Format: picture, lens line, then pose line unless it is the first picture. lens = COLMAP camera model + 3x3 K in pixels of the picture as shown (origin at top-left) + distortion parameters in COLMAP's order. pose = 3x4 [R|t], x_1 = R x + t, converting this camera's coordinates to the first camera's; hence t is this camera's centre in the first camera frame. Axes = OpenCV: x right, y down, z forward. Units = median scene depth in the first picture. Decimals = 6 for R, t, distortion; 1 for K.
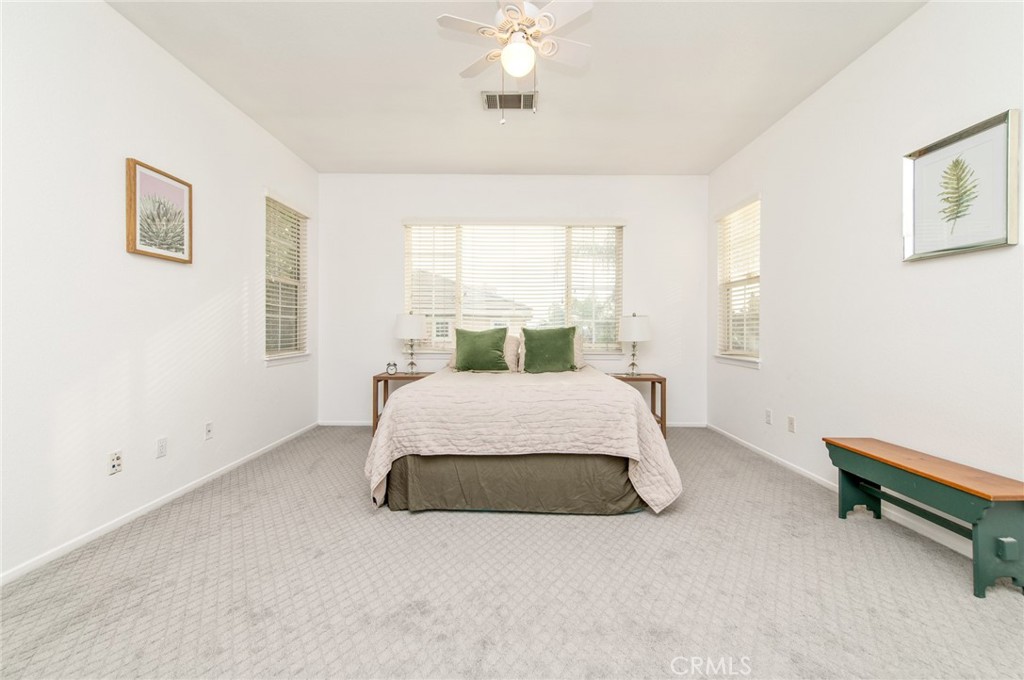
lens RADIAL K [[400.7, 0, 510.5], [0, 400.7, 332.1], [0, 0, 1]] dist [-0.000493, -0.000065]
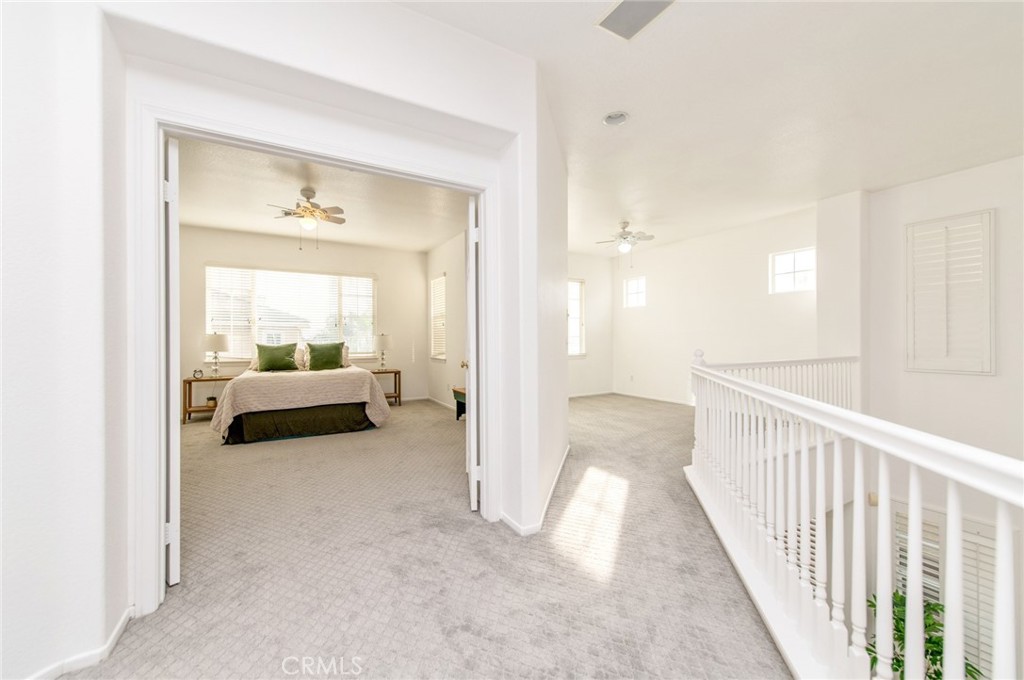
lens RADIAL K [[400.7, 0, 515.7], [0, 400.7, 338.6], [0, 0, 1]] dist [-0.000493, -0.000065]
pose [[0.864093, -0.007538, 0.503275, -0.059971], [0.010014, 0.999947, -0.002217, -0.017581], [-0.503232, 0.006956, 0.864124, -0.831889]]
